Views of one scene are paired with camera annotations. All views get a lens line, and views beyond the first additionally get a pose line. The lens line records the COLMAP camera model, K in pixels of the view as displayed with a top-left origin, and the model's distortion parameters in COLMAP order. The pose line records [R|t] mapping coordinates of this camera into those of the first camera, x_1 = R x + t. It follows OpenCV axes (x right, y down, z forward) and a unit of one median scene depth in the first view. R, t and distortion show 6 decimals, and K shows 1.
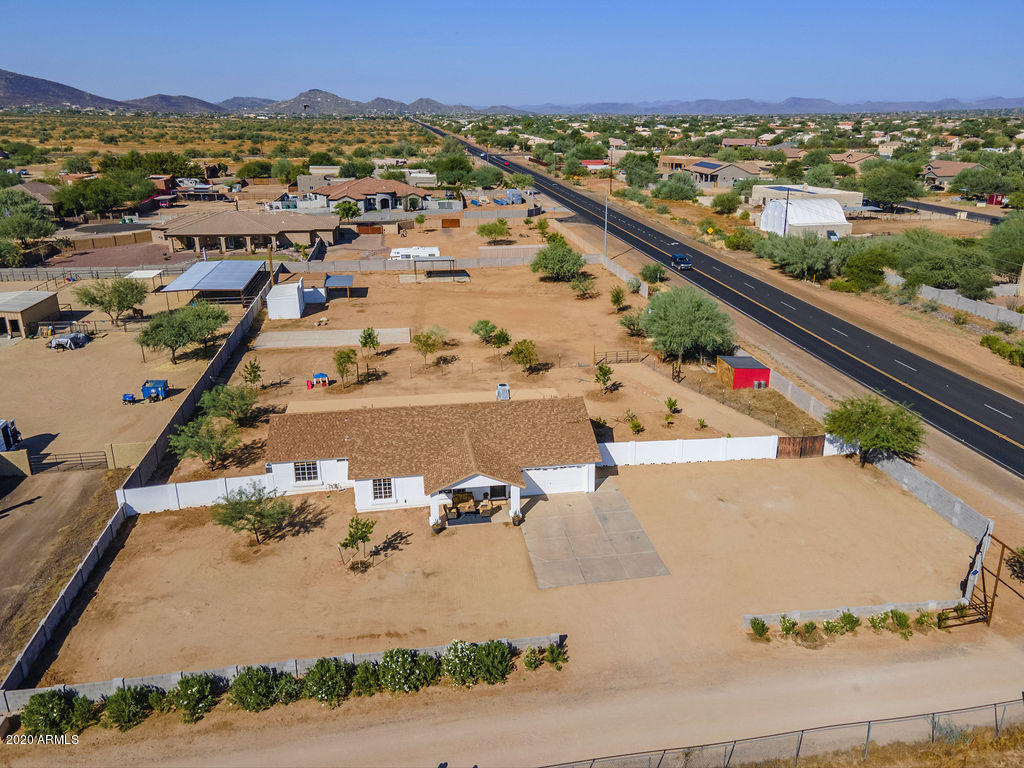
lens RADIAL K [[748.1, 0, 536.3], [0, 748.1, 356.9], [0, 0, 1]] dist [0.046278, 0.009995]
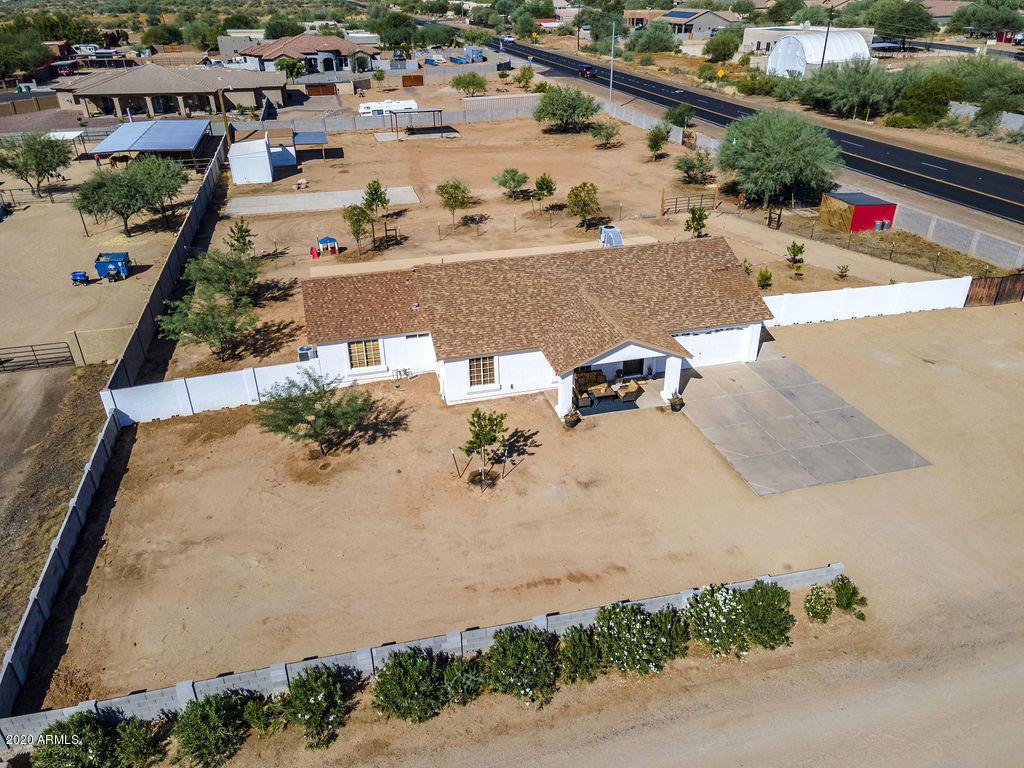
lens RADIAL K [[739.4, 0, 512.0], [0, 739.4, 384.0], [0, 0, 1]] dist [0.043586, 0.011981]
pose [[0.997221, -0.055533, 0.049669, -0.181265], [0.046058, 0.983506, 0.174913, 0.057105], [-0.058563, -0.172139, 0.983330, 0.263880]]
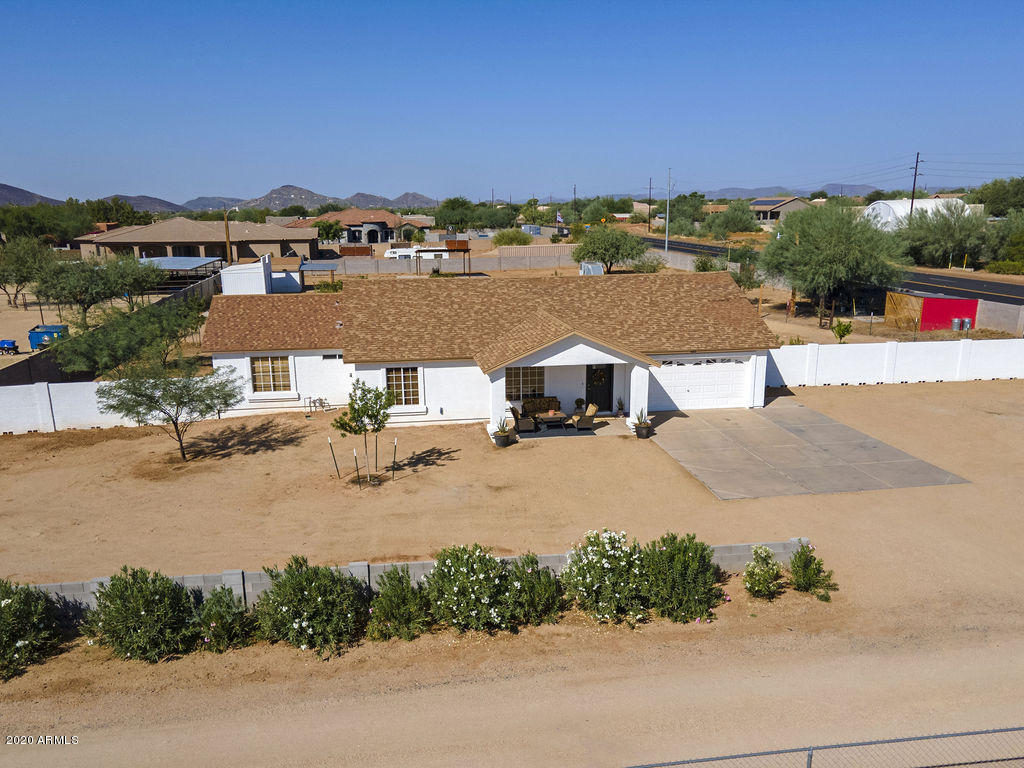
lens RADIAL K [[861.9, 0, 511.9], [0, 861.9, 441.3], [0, 0, 1]] dist [0.047078, 0.001877]
pose [[0.999422, -0.011911, -0.031833, -0.086265], [0.010278, 0.998648, -0.050965, 0.216414], [0.032397, 0.050608, 0.998193, 0.299410]]
